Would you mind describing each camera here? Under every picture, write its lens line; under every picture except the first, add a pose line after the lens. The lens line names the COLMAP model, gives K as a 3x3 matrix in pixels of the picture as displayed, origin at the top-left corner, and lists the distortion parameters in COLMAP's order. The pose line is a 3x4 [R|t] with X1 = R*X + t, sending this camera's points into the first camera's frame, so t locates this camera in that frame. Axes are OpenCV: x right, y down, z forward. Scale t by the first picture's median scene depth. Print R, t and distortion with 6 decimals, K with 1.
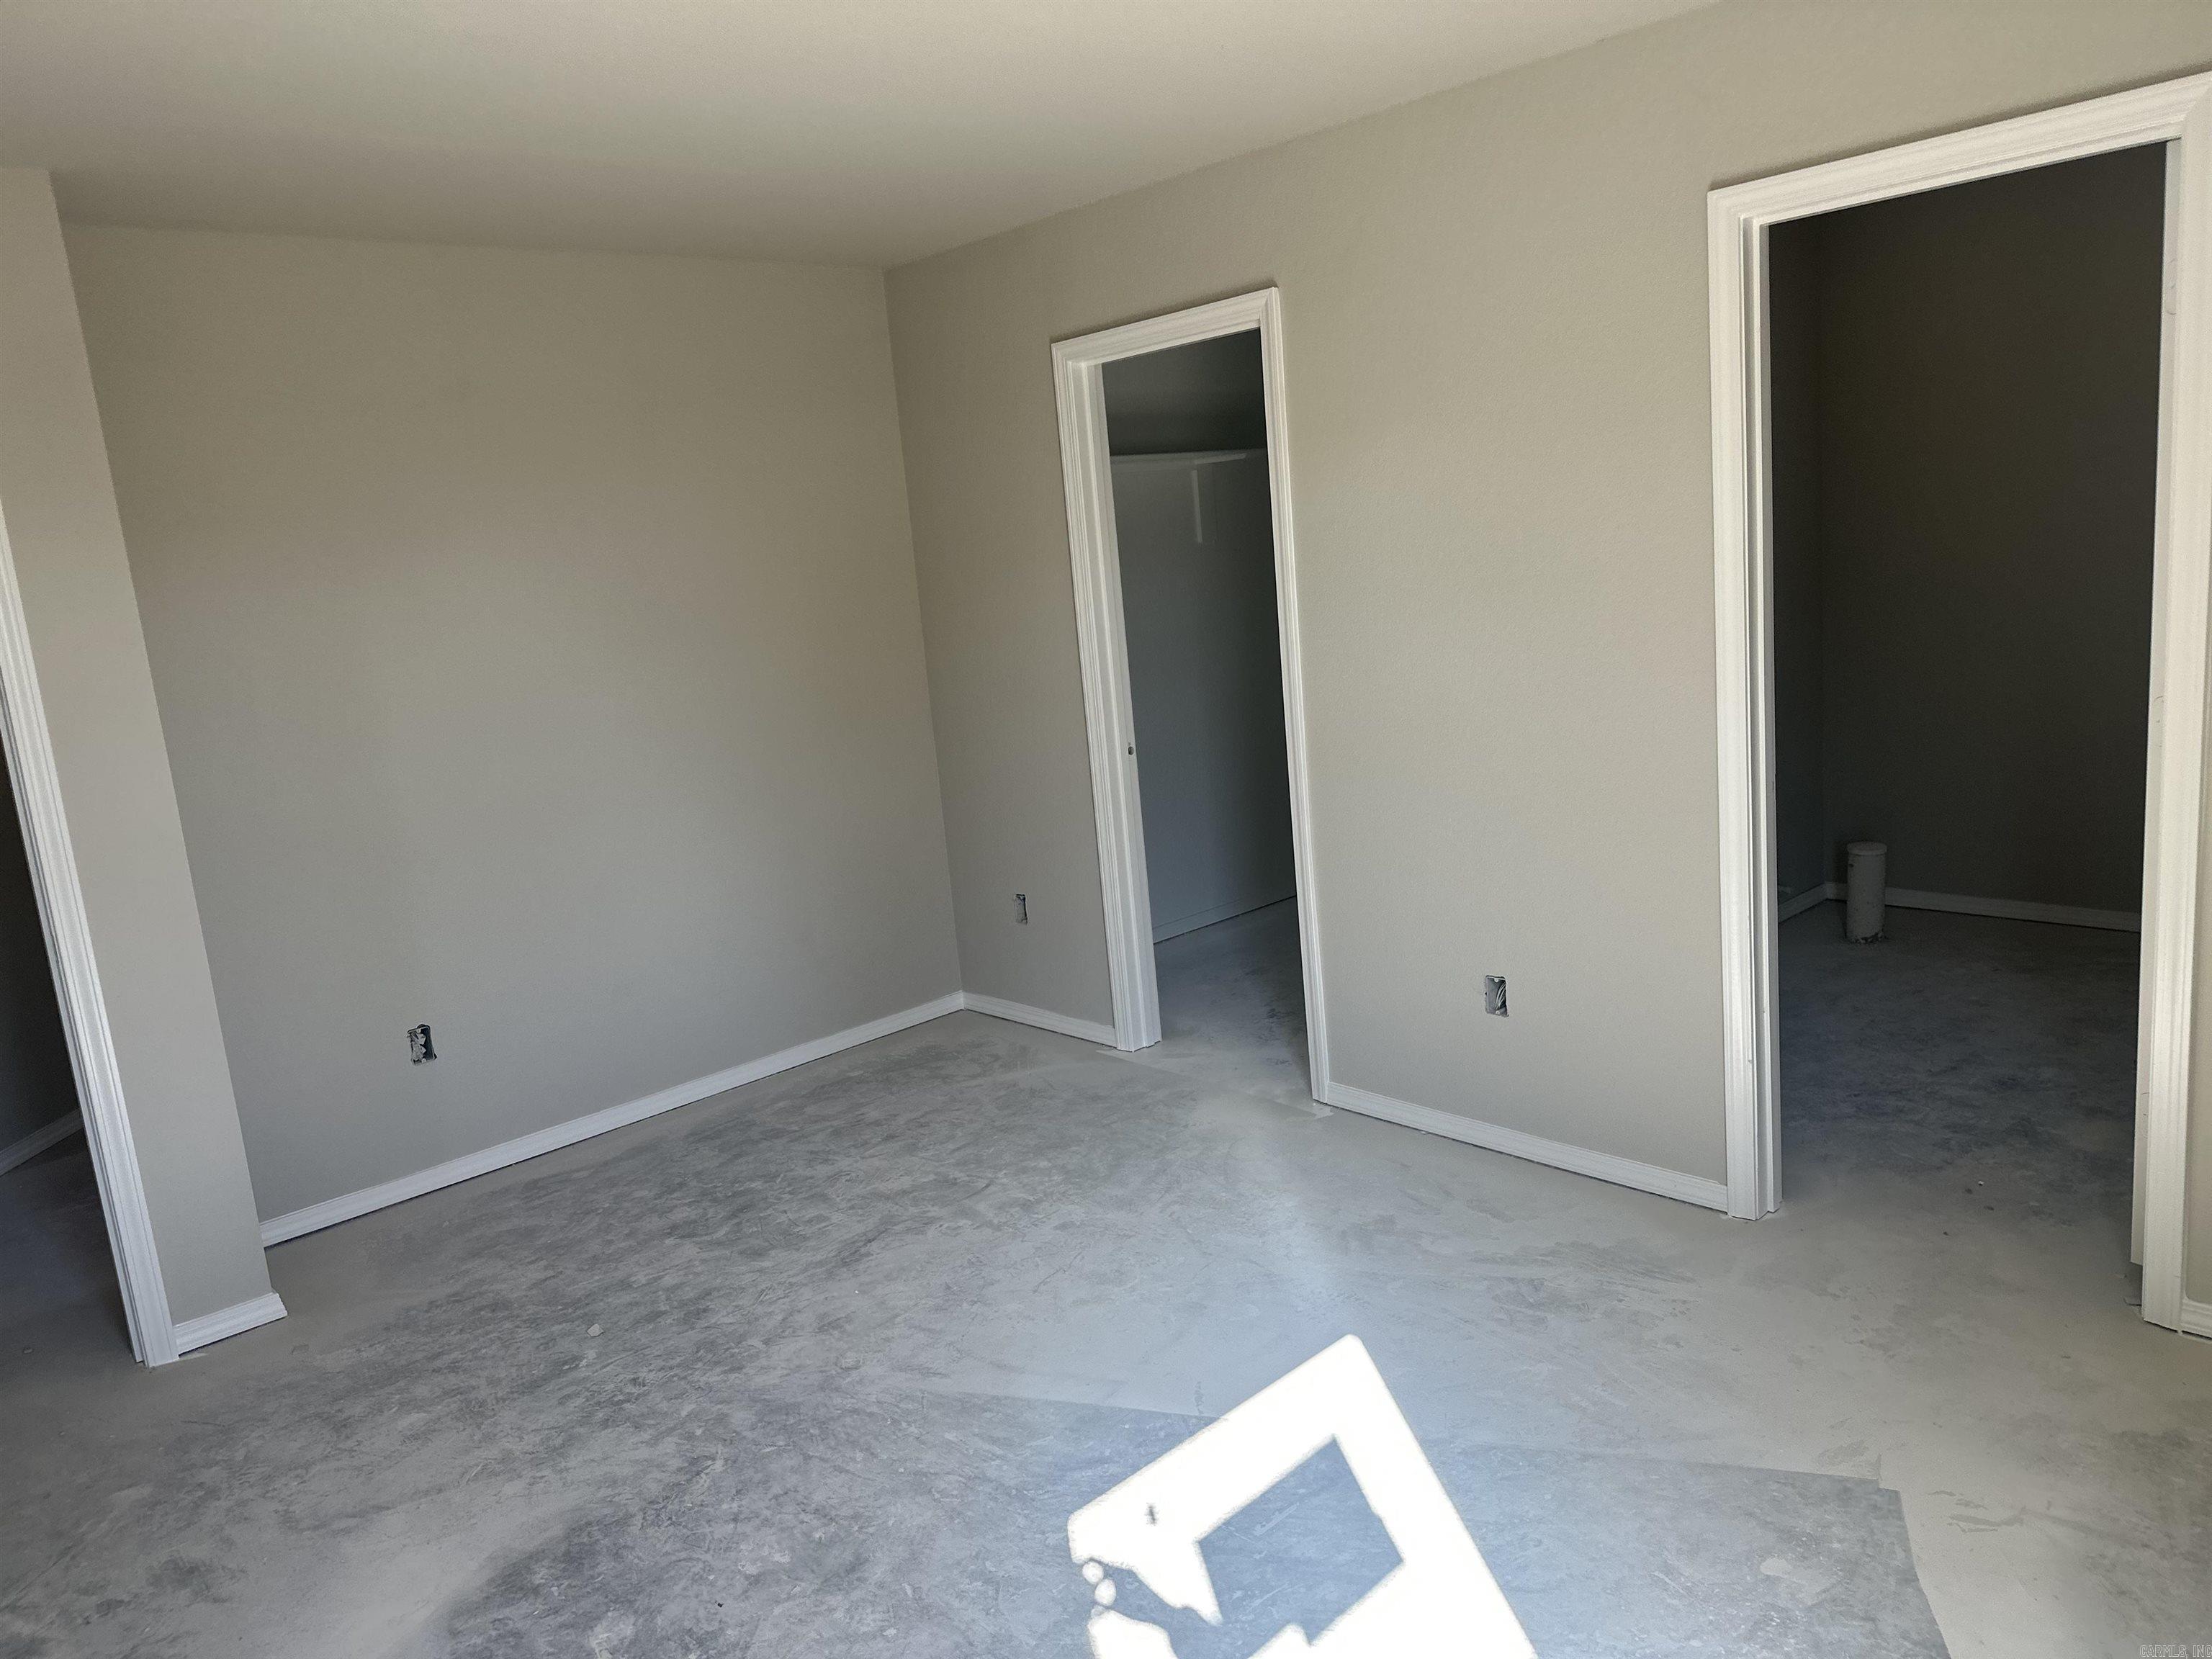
lens RADIAL K [[1555.7, 0, 1104.5], [0, 1555.7, 828.4], [0, 0, 1]] dist [0.008096, 0.001052]
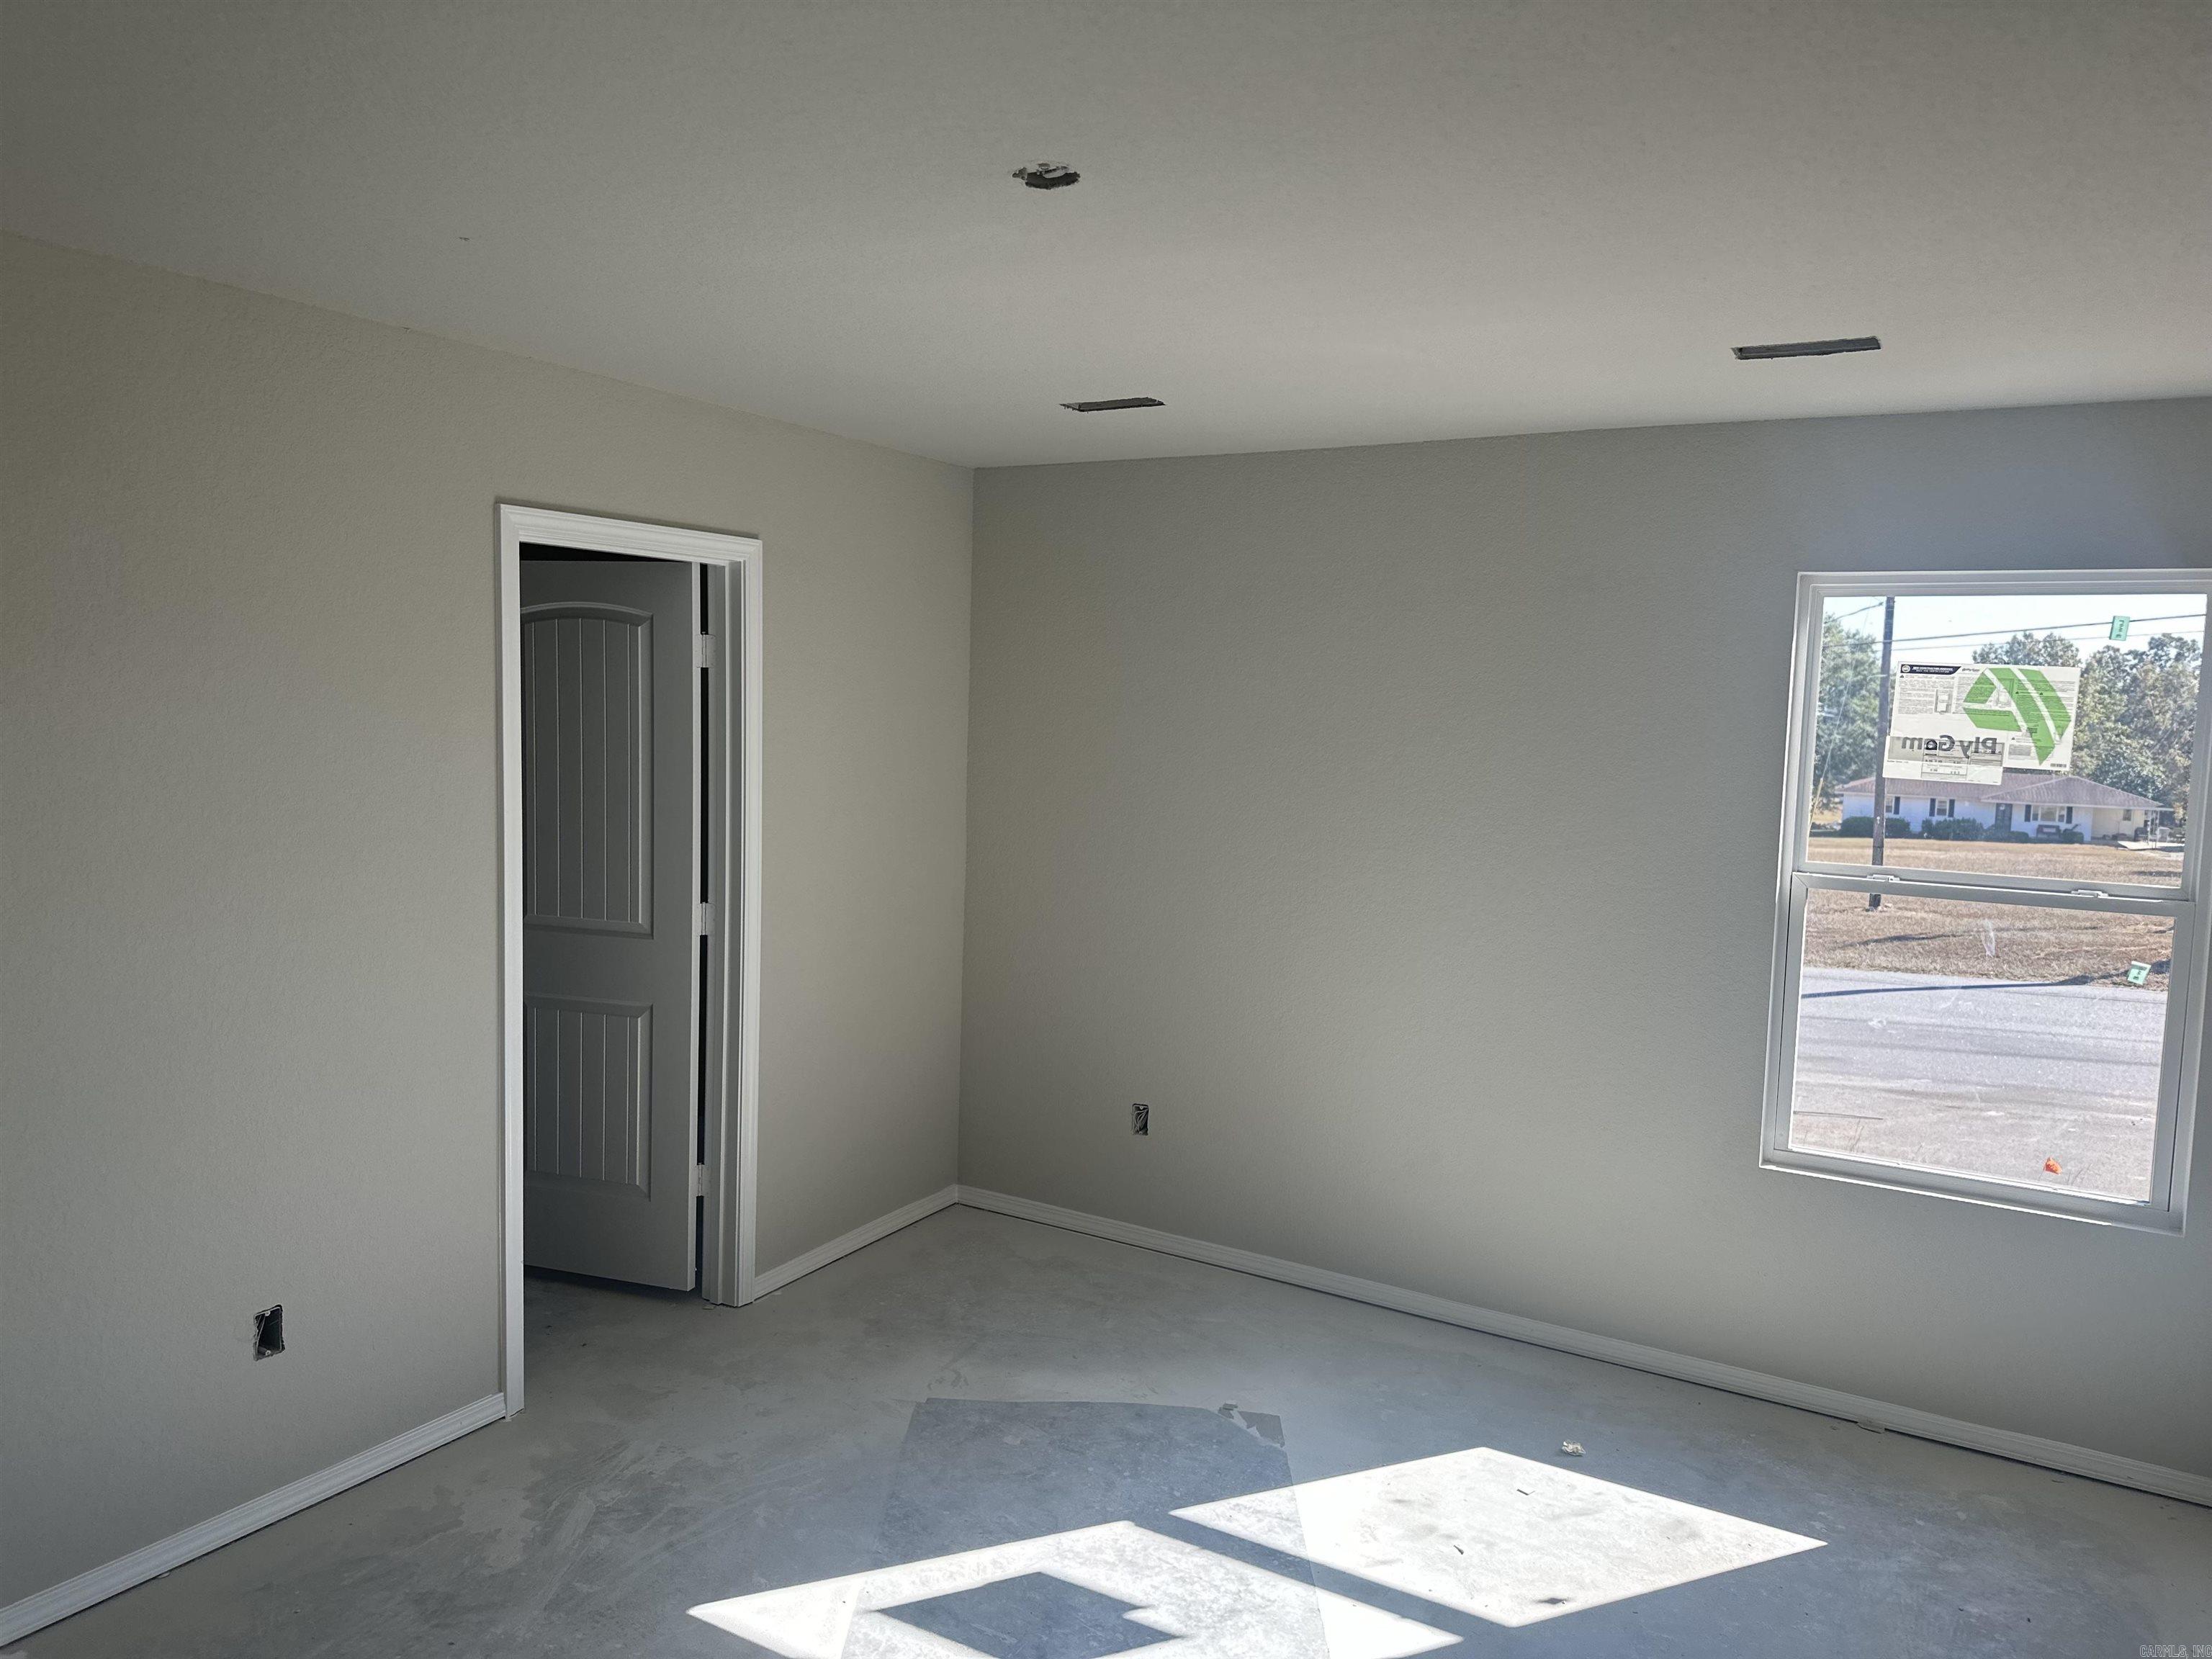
lens RADIAL K [[1555.7, 0, 1102.3], [0, 1555.7, 828.8], [0, 0, 1]] dist [0.008096, 0.001052]
pose [[-0.293181, 0.006807, 0.956033, -0.982008], [0.178949, 0.982693, 0.047881, -0.164058], [-0.939160, 0.185119, -0.289325, 1.145586]]
